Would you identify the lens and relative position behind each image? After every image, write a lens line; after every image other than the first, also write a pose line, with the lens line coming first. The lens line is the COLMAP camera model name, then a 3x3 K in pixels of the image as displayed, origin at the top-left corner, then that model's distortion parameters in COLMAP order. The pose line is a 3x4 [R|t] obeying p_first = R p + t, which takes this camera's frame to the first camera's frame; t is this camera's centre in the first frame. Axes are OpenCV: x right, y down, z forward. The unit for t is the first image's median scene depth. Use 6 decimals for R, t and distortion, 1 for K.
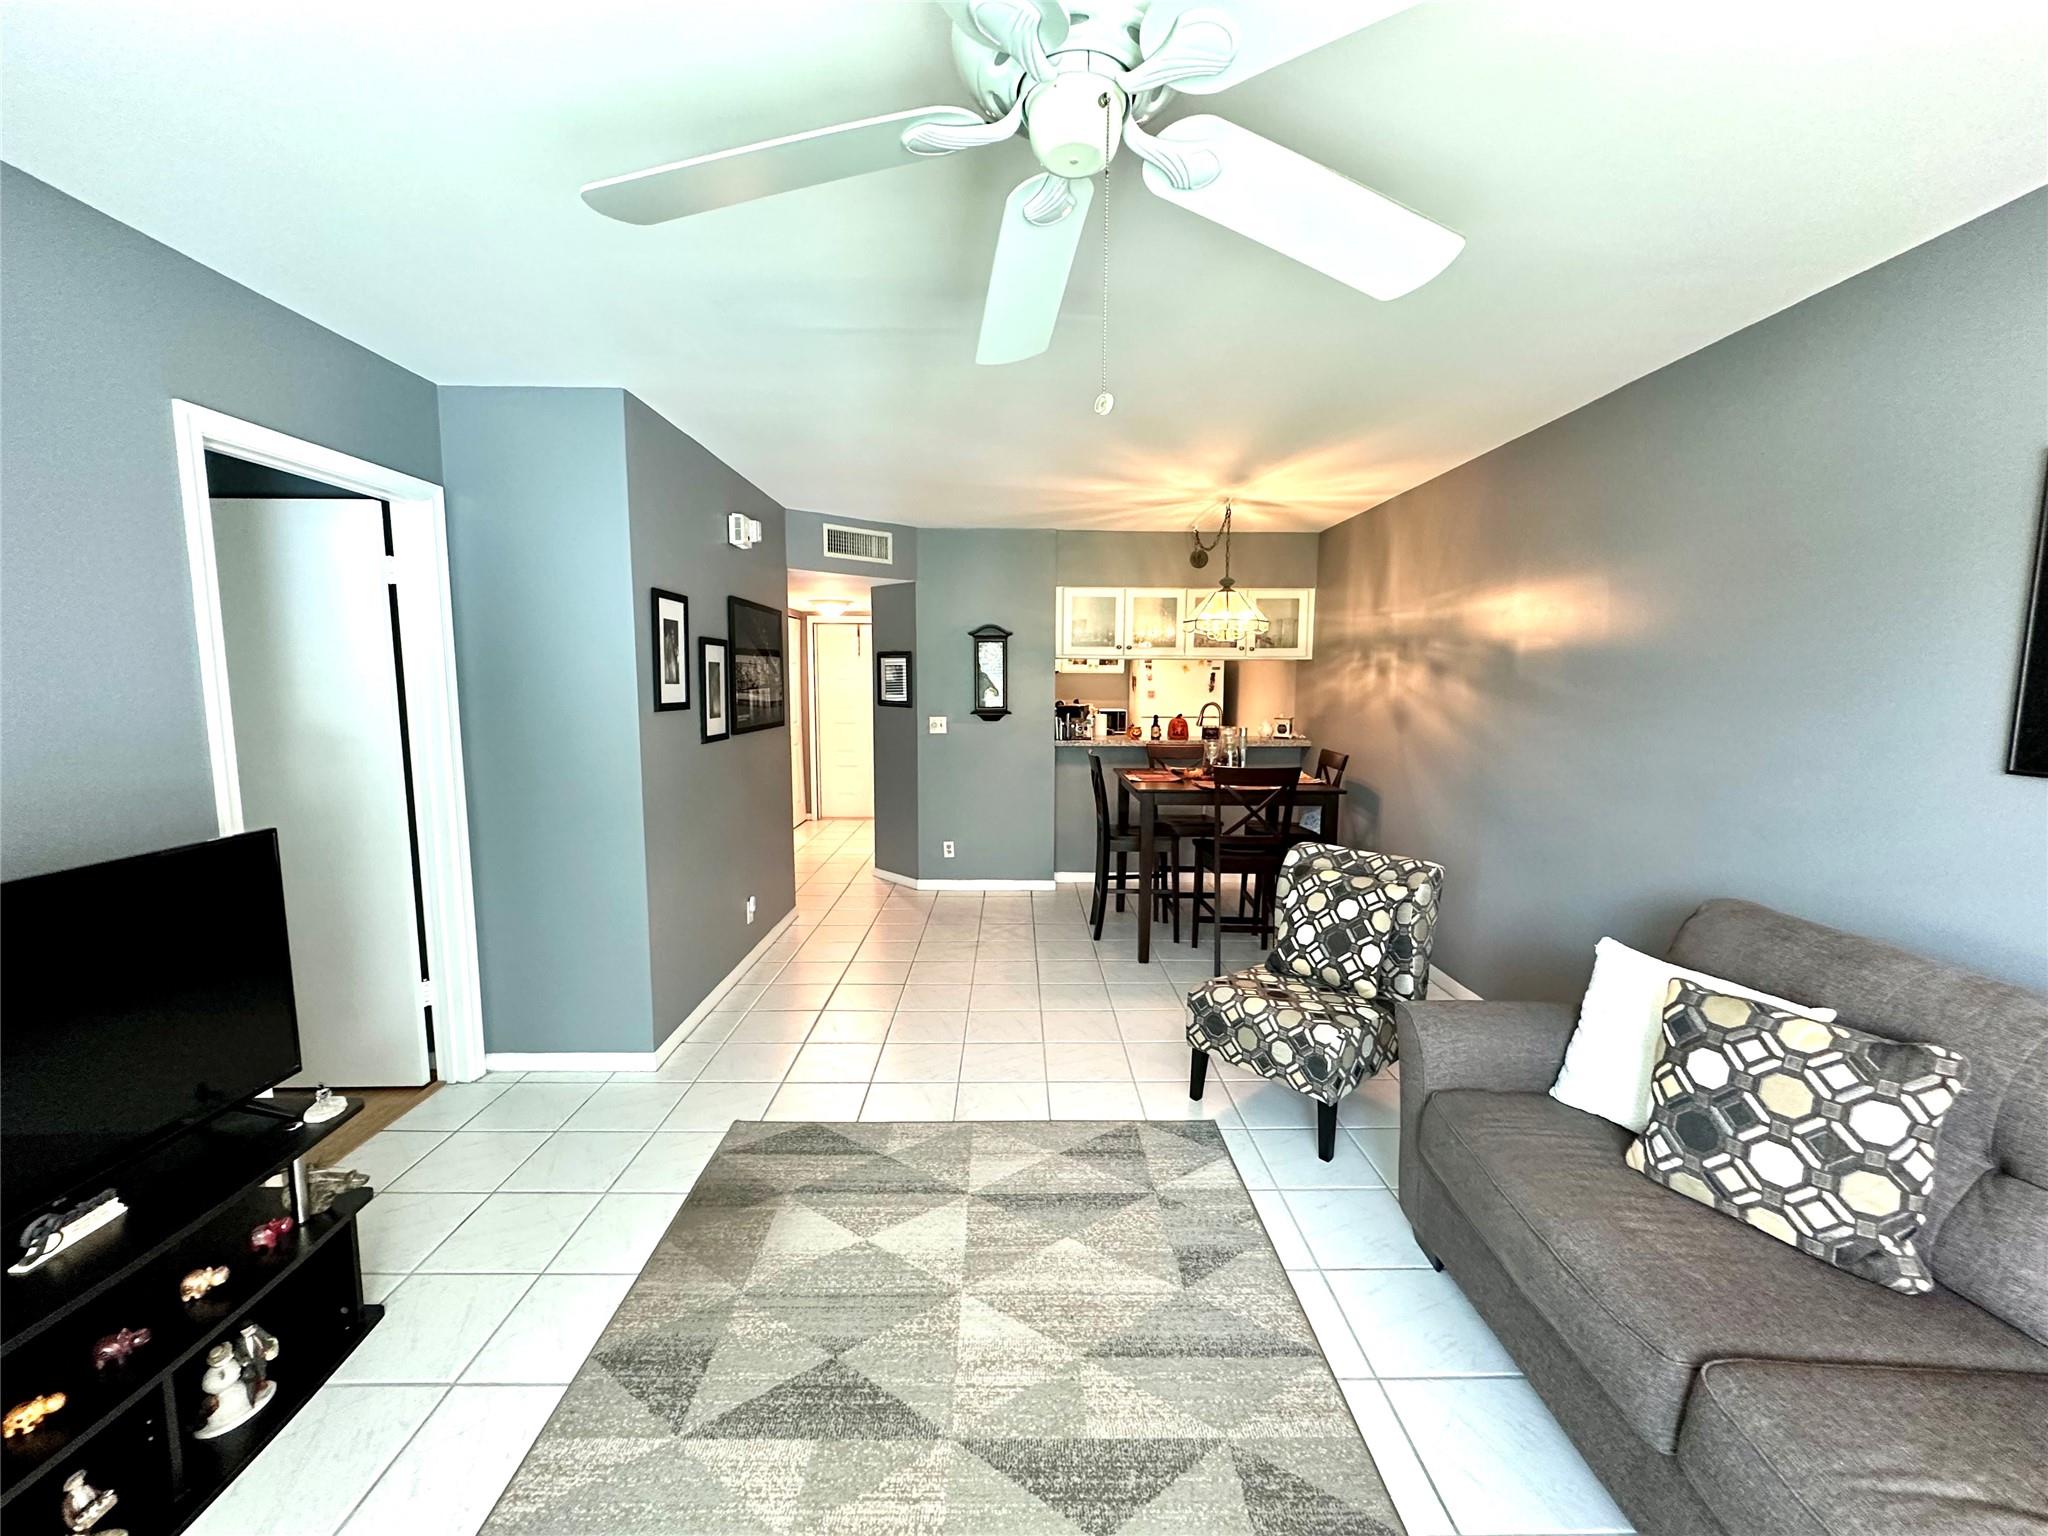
lens RADIAL K [[817.5, 0, 1023.2], [0, 817.5, 765.1], [0, 0, 1]] dist [-0.002130, -0.000802]
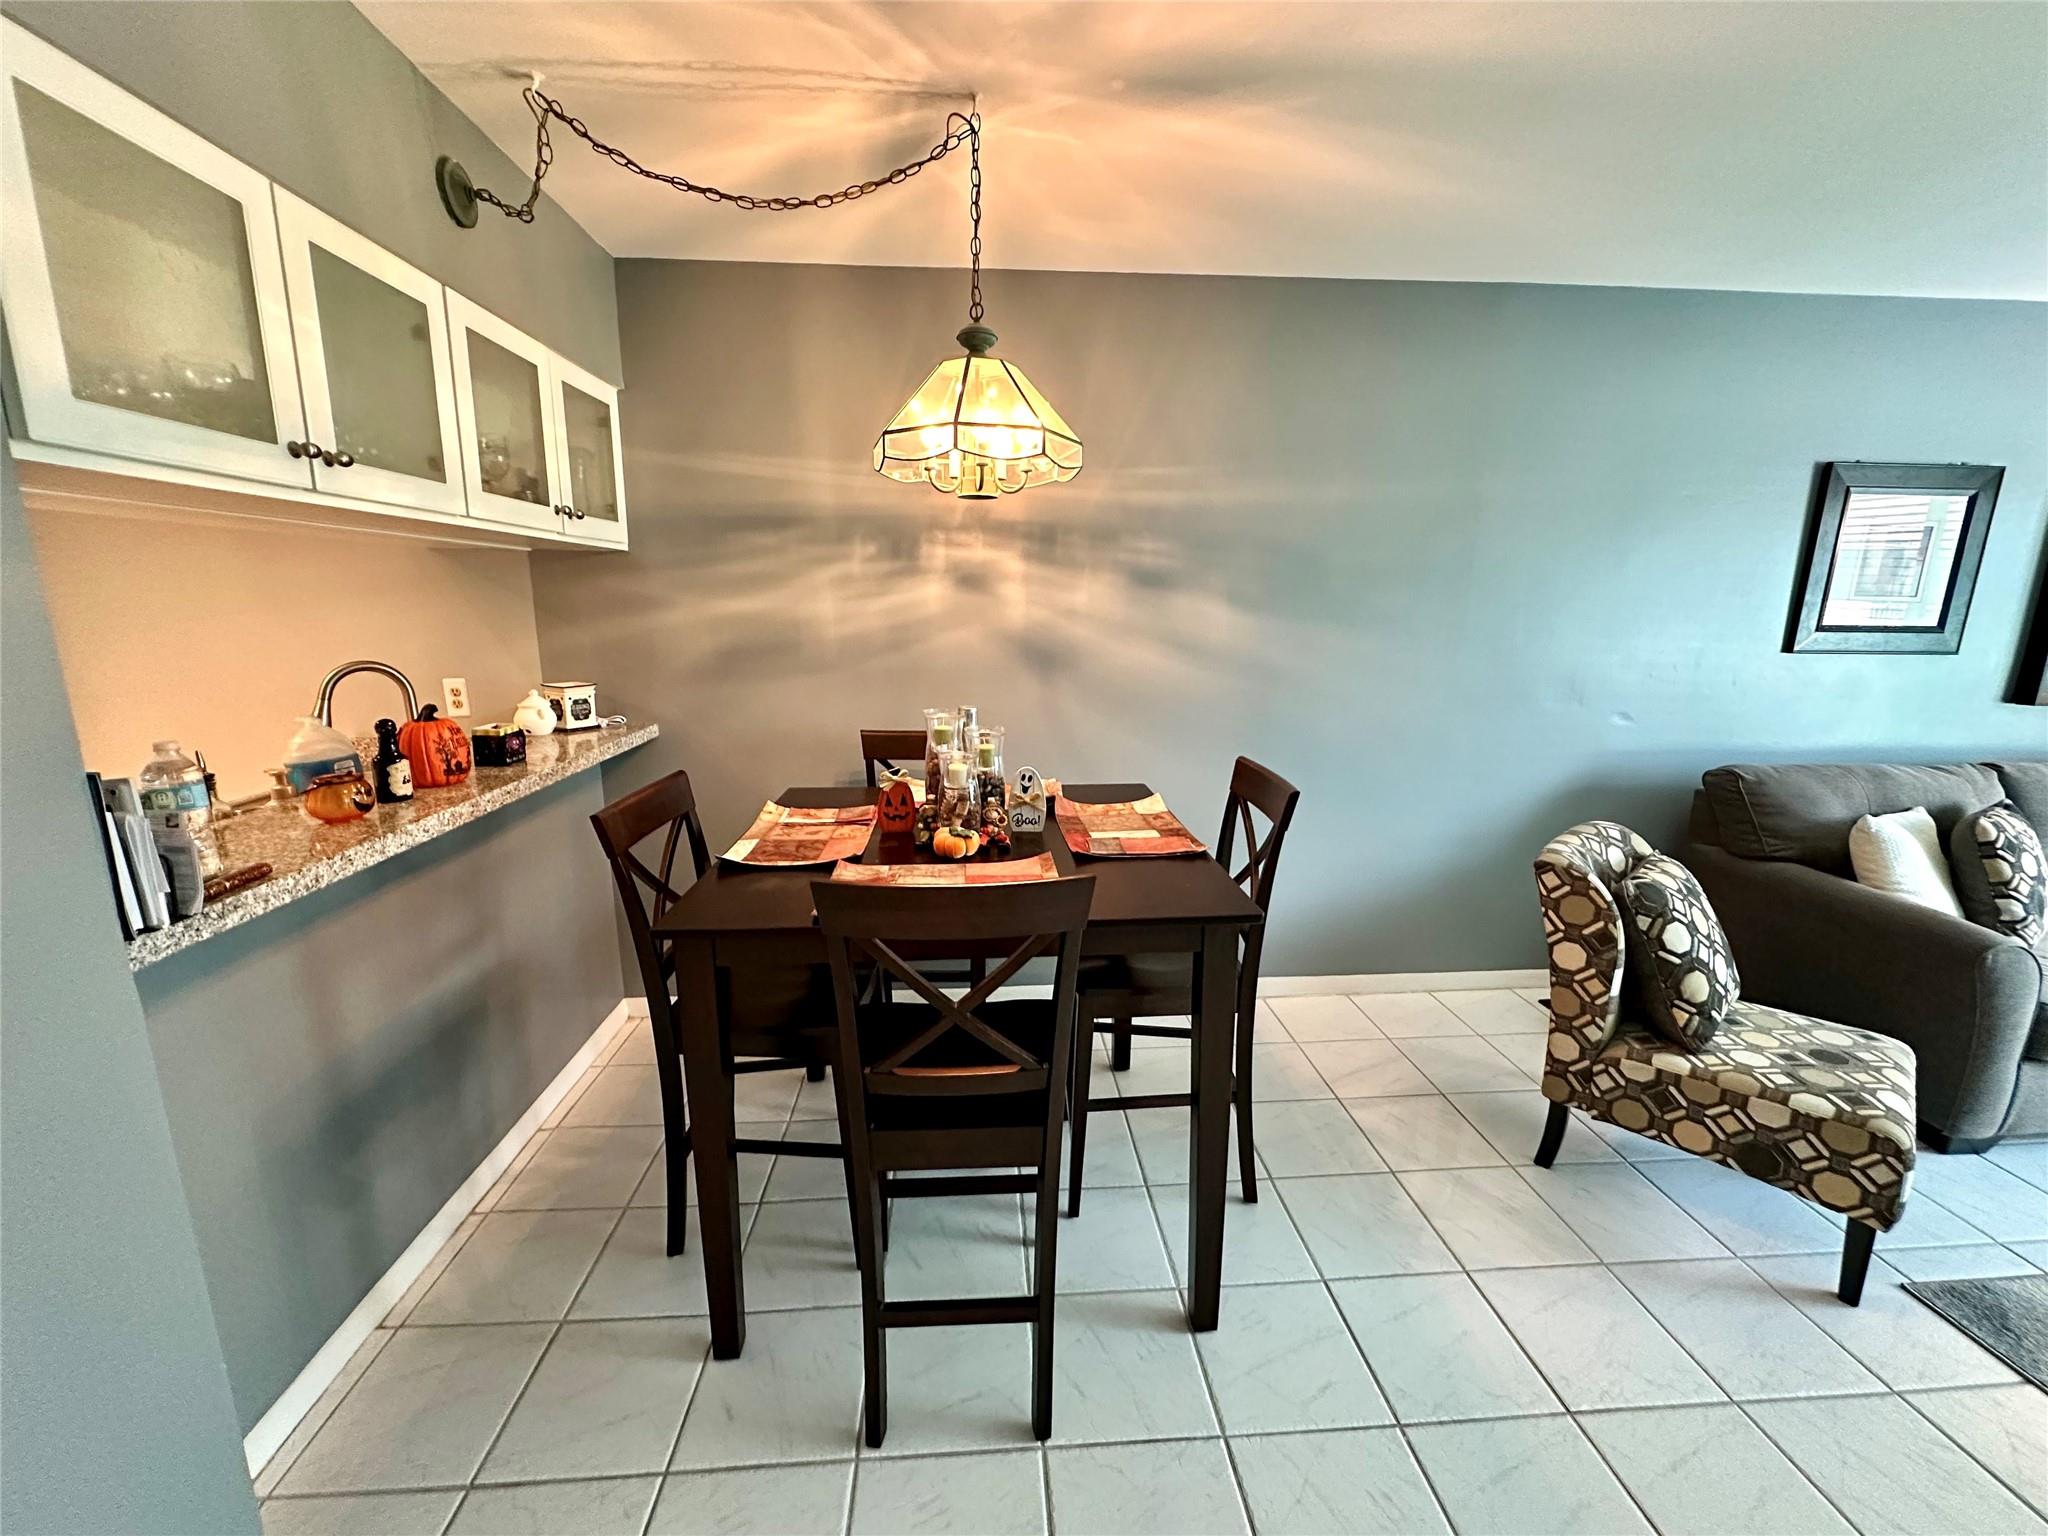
lens RADIAL K [[817.5, 0, 1021.8], [0, 817.5, 768.9], [0, 0, 1]] dist [-0.002130, -0.000802]
pose [[-0.051112, -0.205513, 0.977319, -0.155063], [0.101458, 0.972466, 0.209798, -0.095823], [-0.993526, 0.109880, -0.028854, 0.922935]]
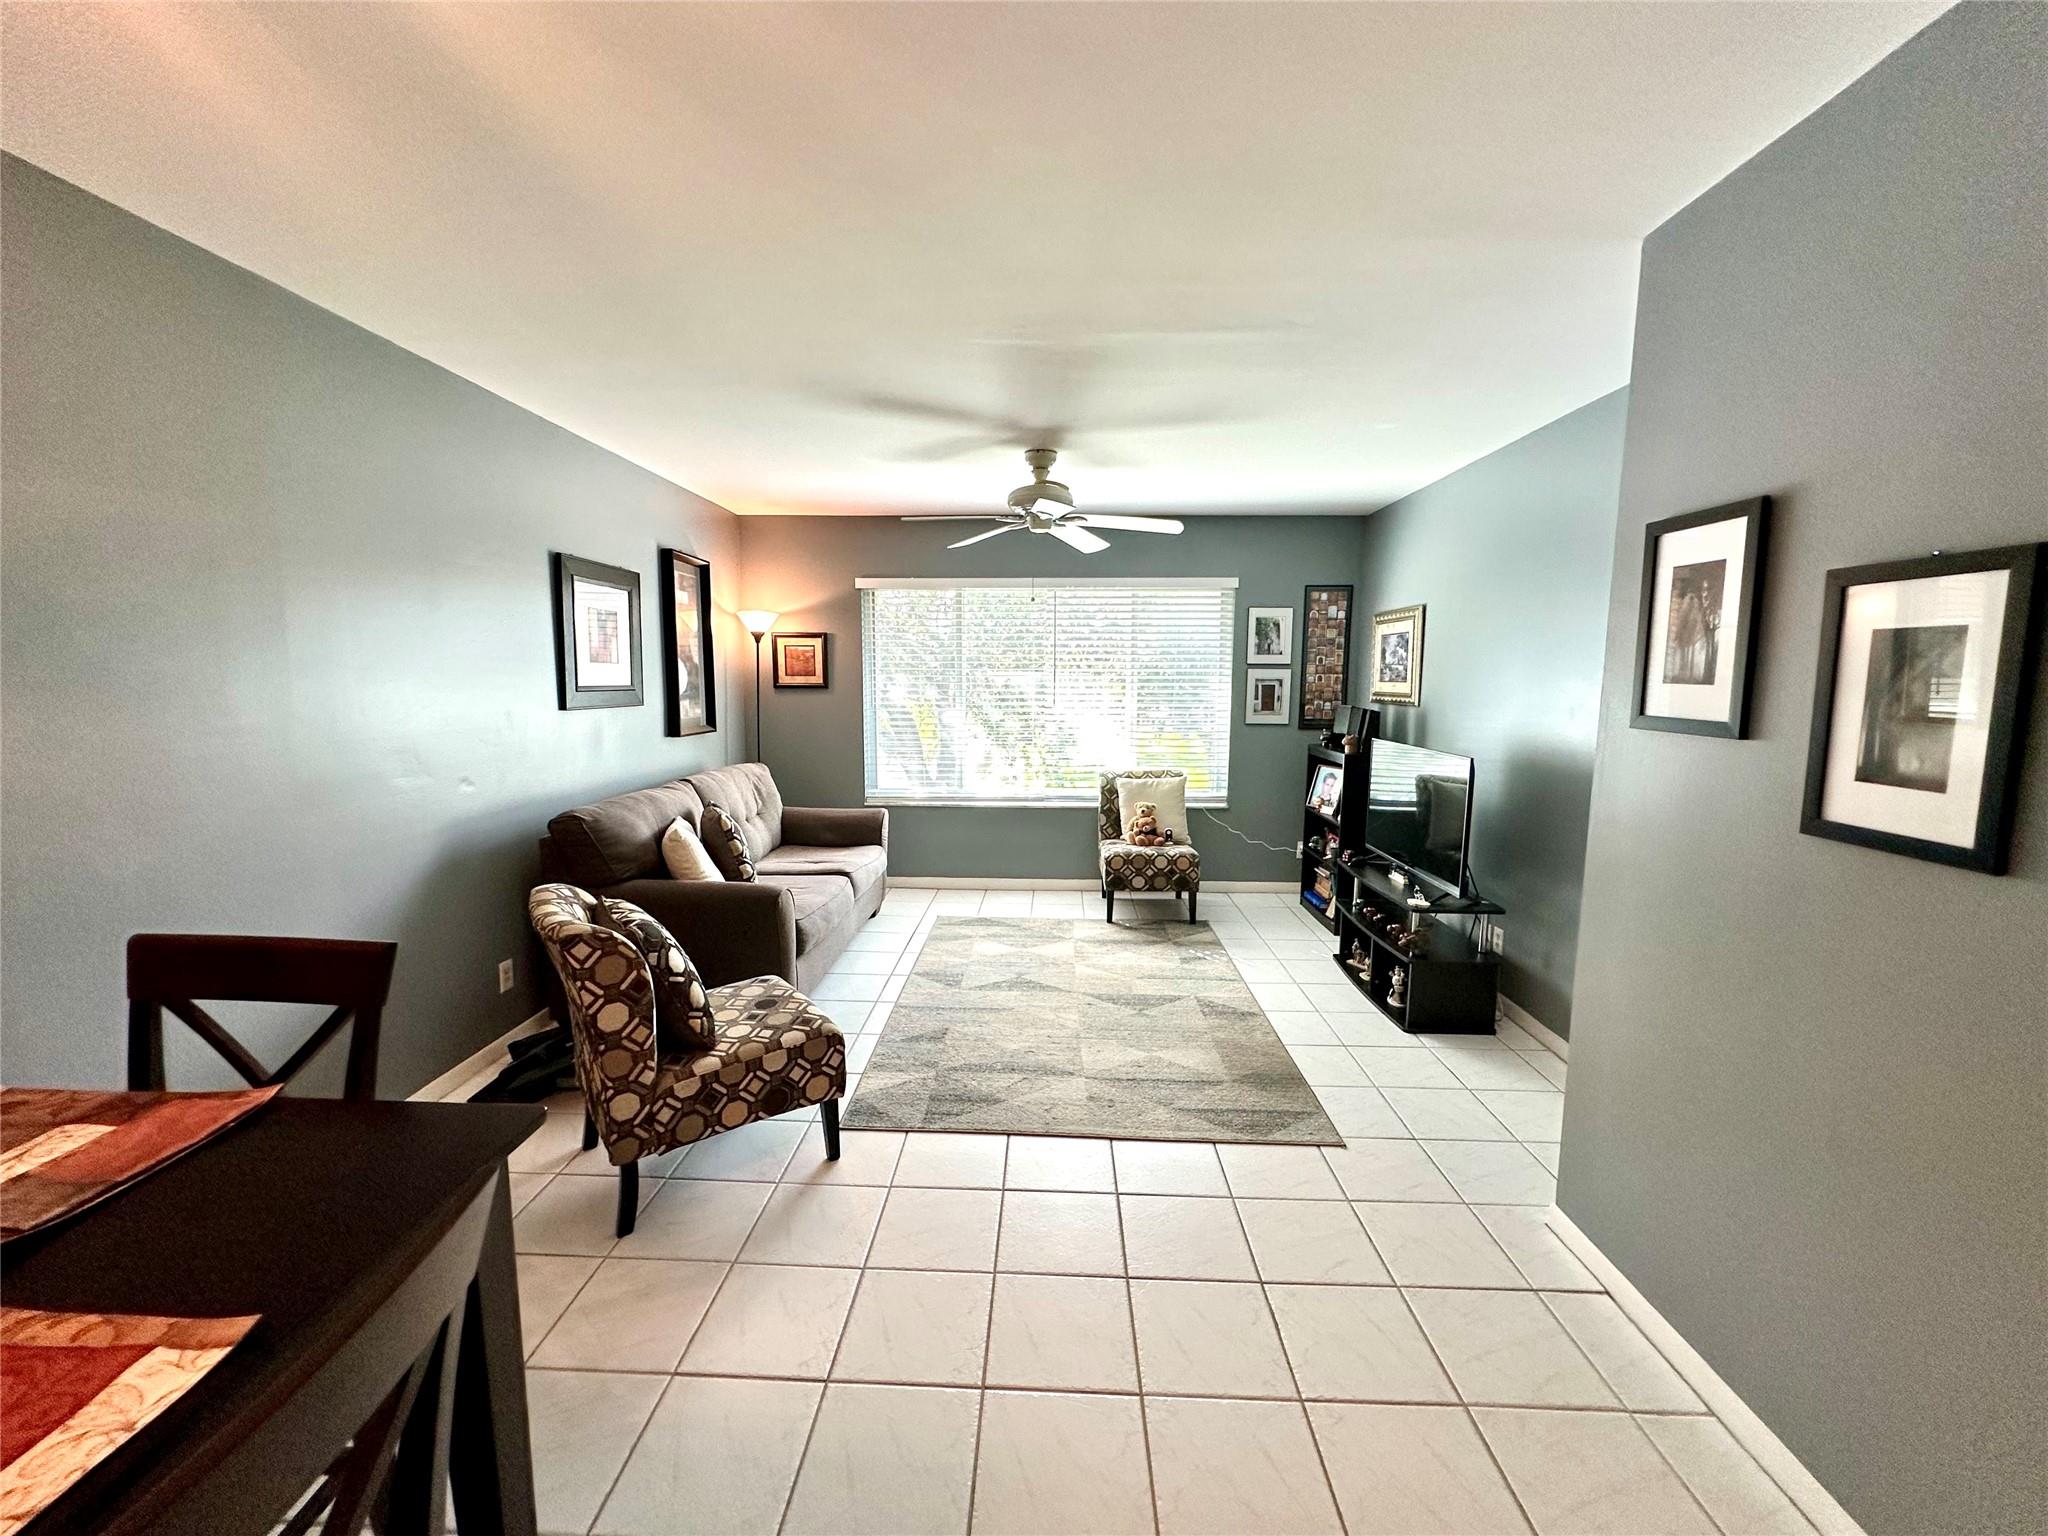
lens RADIAL K [[817.5, 0, 1023.0], [0, 817.5, 770.4], [0, 0, 1]] dist [-0.002130, -0.000802]
pose [[-0.998564, -0.017751, 0.050549, -0.012868], [-0.006019, 0.974713, 0.223380, -0.104559], [-0.053236, 0.222755, -0.973420, 1.009271]]
